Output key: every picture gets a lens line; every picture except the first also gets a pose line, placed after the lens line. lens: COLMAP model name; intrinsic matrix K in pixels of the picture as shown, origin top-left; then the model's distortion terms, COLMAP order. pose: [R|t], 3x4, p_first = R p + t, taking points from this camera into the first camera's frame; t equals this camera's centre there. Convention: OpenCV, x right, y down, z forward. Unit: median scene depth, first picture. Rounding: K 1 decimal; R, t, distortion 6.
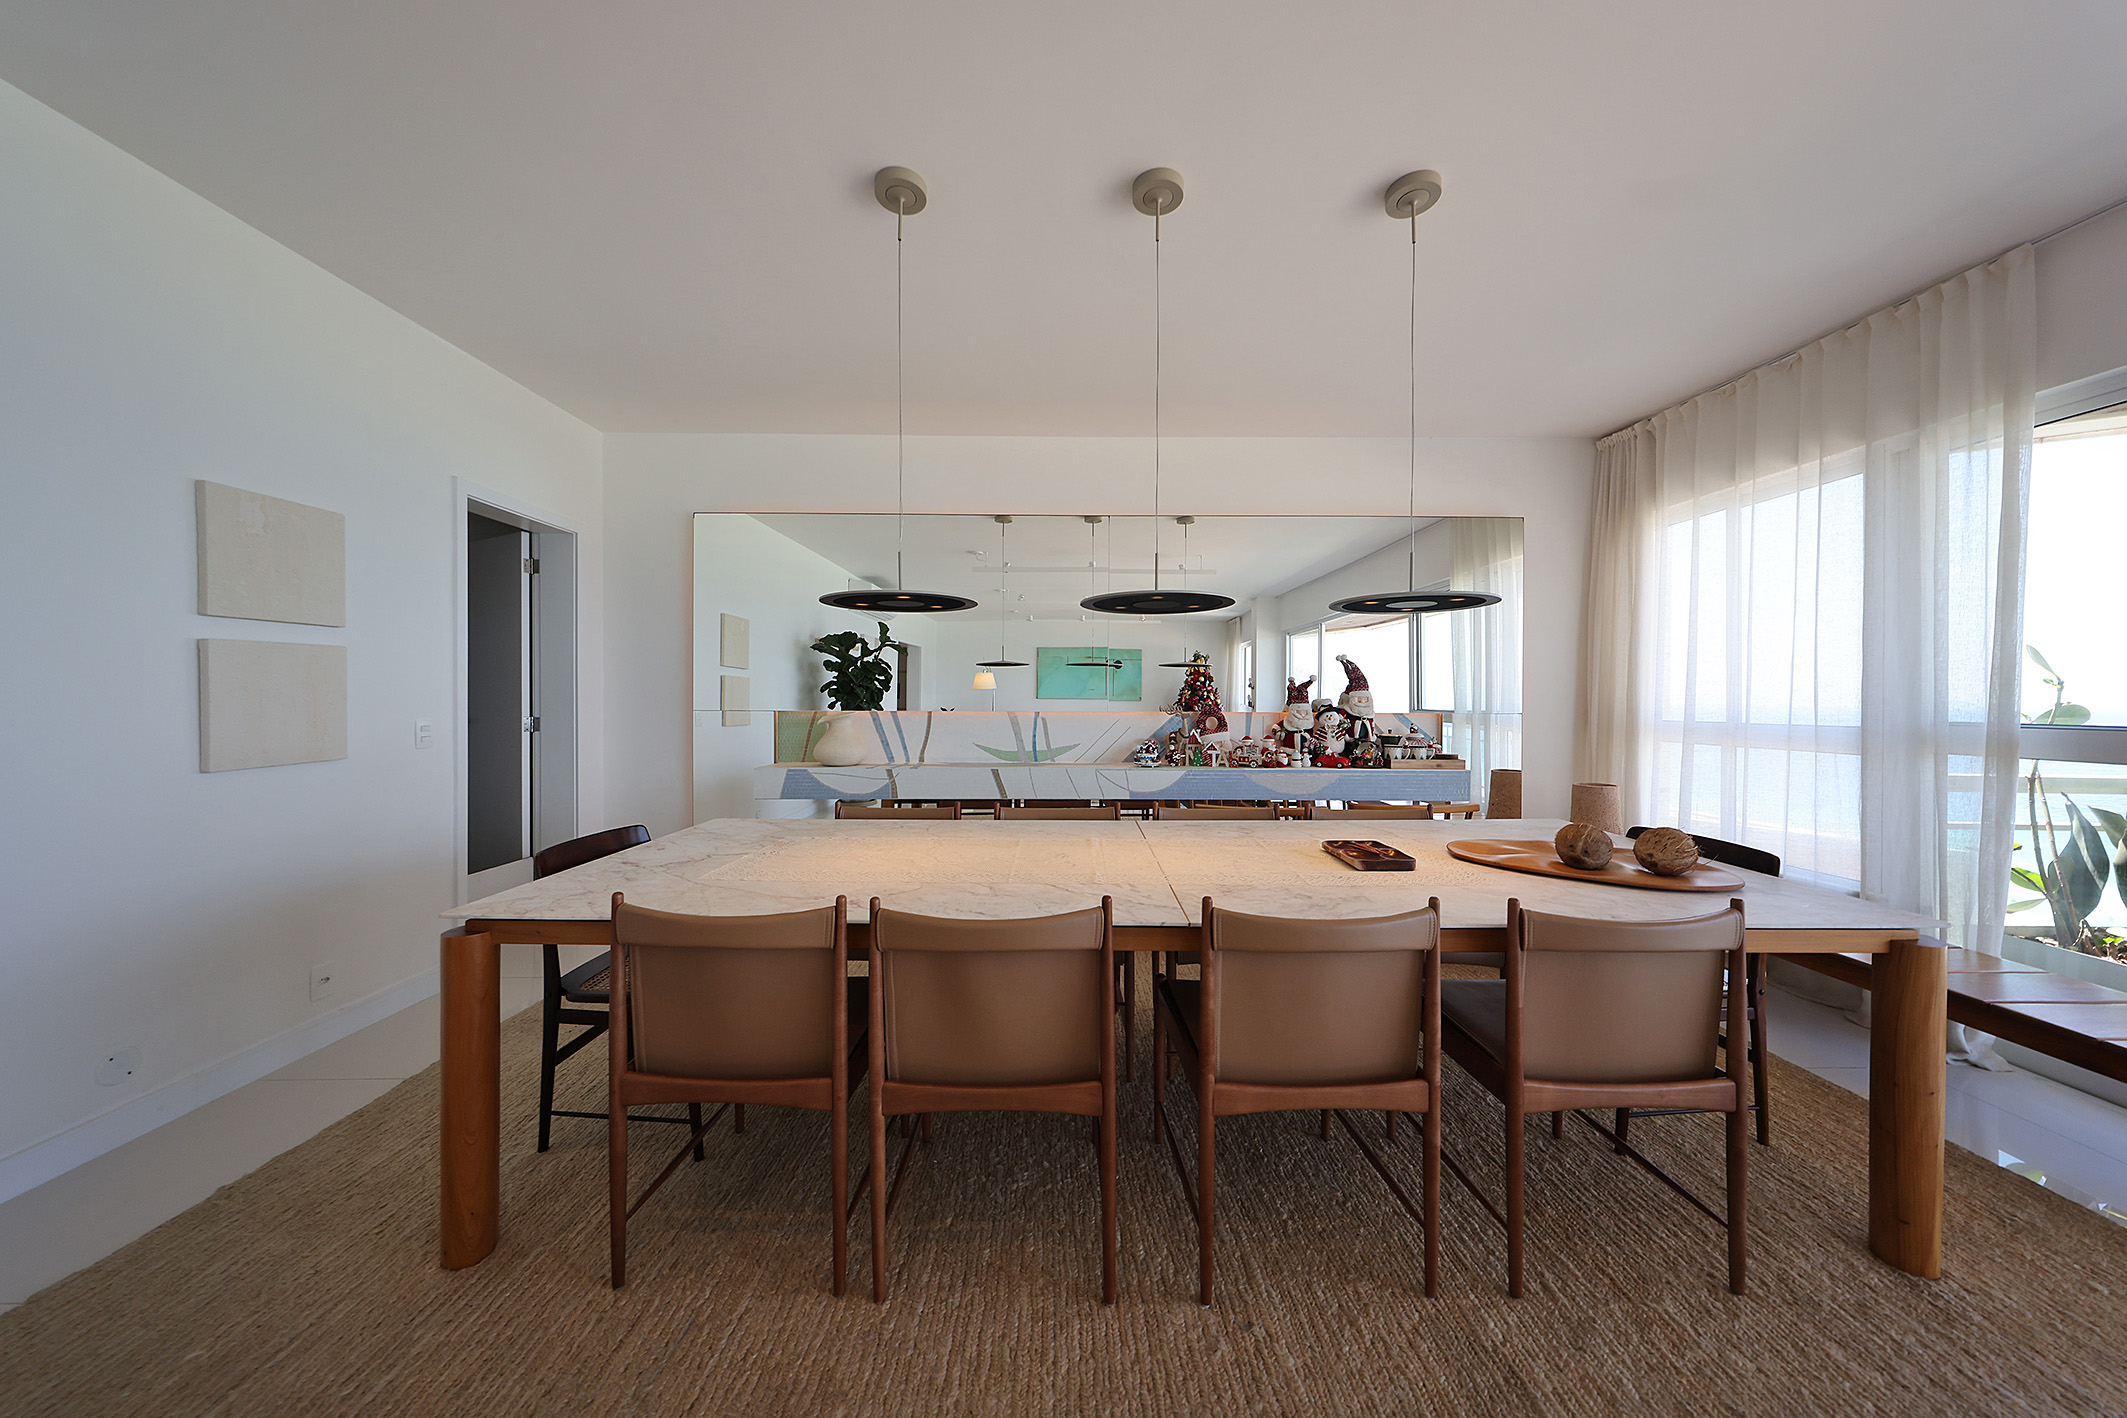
lens RADIAL K [[691.4, 0, 1082.6], [0, 691.4, 710.0], [0, 0, 1]] dist [0.003239, -0.000141]
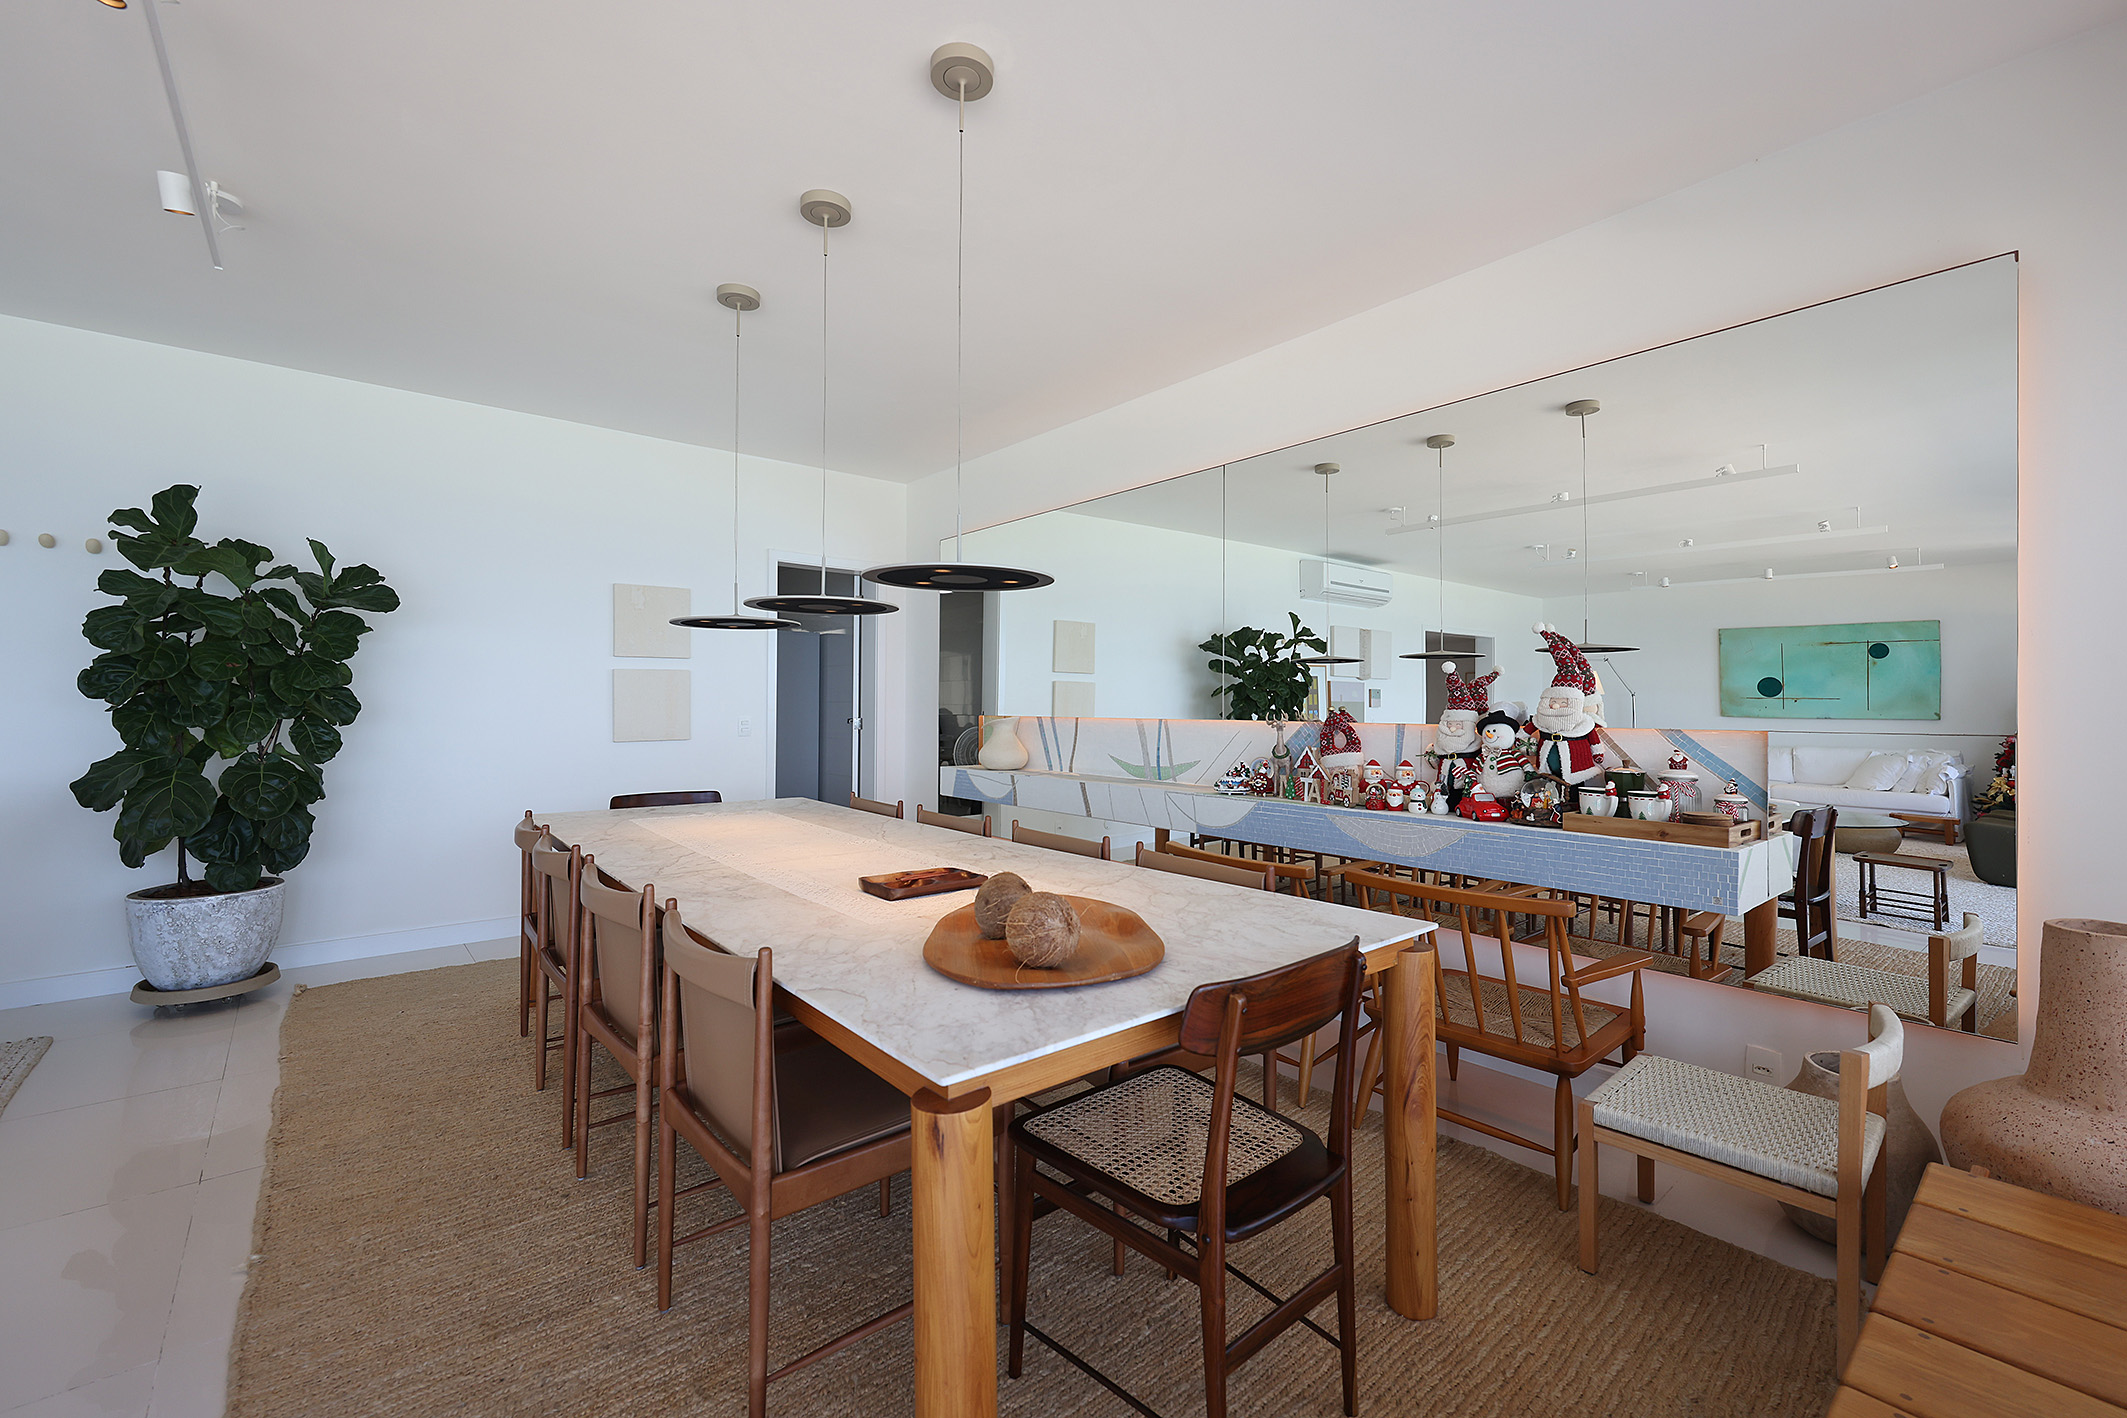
lens RADIAL K [[893.5, 0, 1082.7], [0, 893.5, 696.7], [0, 0, 1]] dist [0.003586, 0.000046]
pose [[0.634815, -0.008643, -0.772616, 0.703789], [-0.015123, 0.999607, -0.023608, 0.002362], [0.772516, 0.026671, 0.634435, 0.253558]]
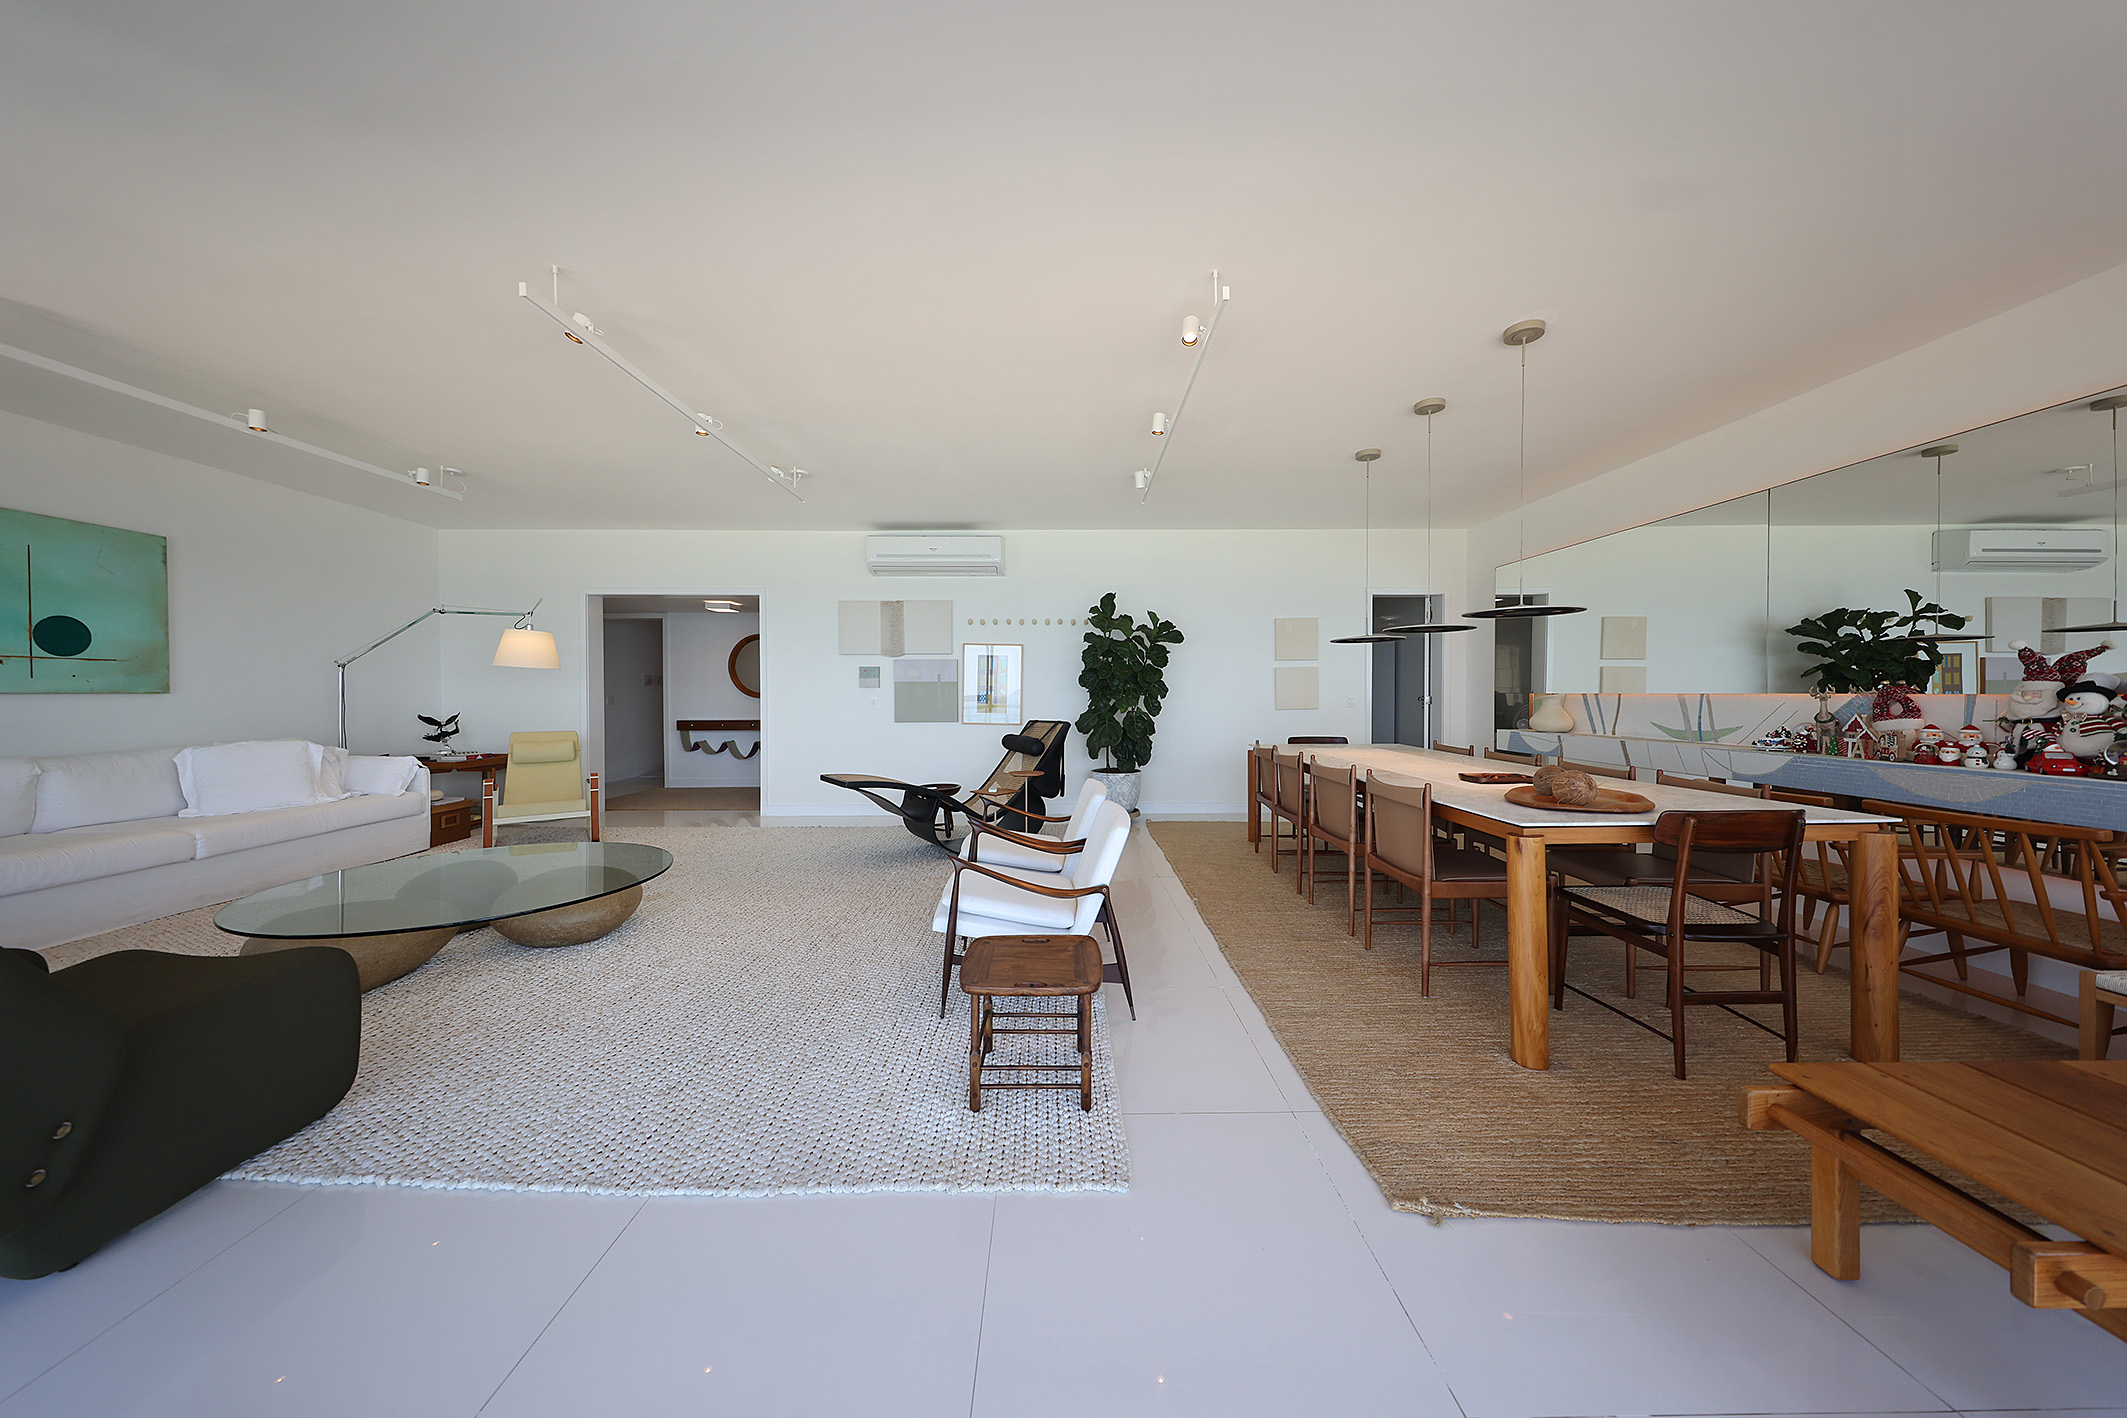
lens RADIAL K [[691.4, 0, 1053.6], [0, 691.4, 700.7], [0, 0, 1]] dist [0.003239, -0.000141]
pose [[-0.024543, 0.008630, -0.999662, 1.027319], [-0.013560, 0.999868, 0.008965, 0.017020], [0.999607, 0.013776, -0.024423, 0.034287]]
